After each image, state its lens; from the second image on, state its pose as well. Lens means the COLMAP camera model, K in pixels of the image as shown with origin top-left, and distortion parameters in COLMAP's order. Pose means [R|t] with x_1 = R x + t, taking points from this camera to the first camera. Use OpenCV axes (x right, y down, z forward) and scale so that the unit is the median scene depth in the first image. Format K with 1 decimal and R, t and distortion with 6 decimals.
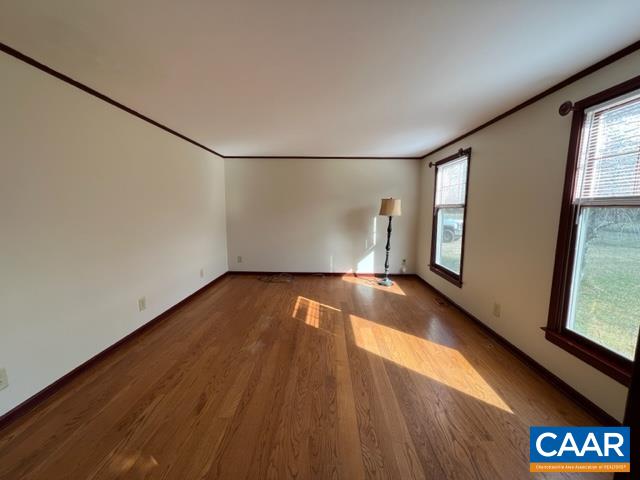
lens RADIAL K [[257.1, 0, 318.8], [0, 257.1, 239.2], [0, 0, 1]] dist [0.009797, 0.000133]
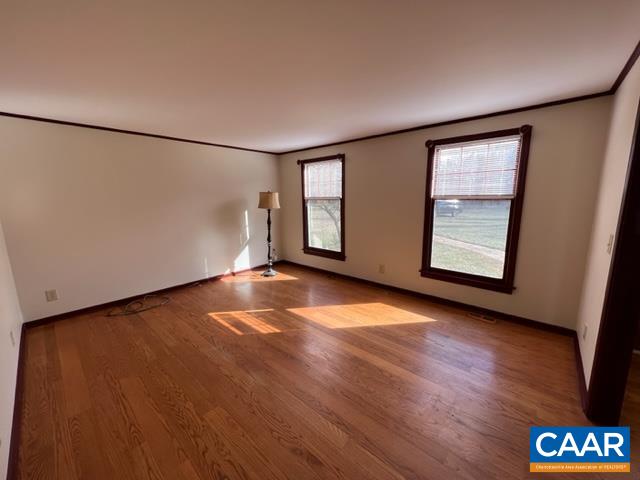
lens RADIAL K [[257.1, 0, 318.6], [0, 257.1, 240.0], [0, 0, 1]] dist [0.009797, 0.000133]
pose [[0.647582, -0.142397, 0.748572, -0.426636], [0.106749, 0.989650, 0.095909, -0.048855], [-0.754481, 0.017800, 0.656080, 0.196783]]
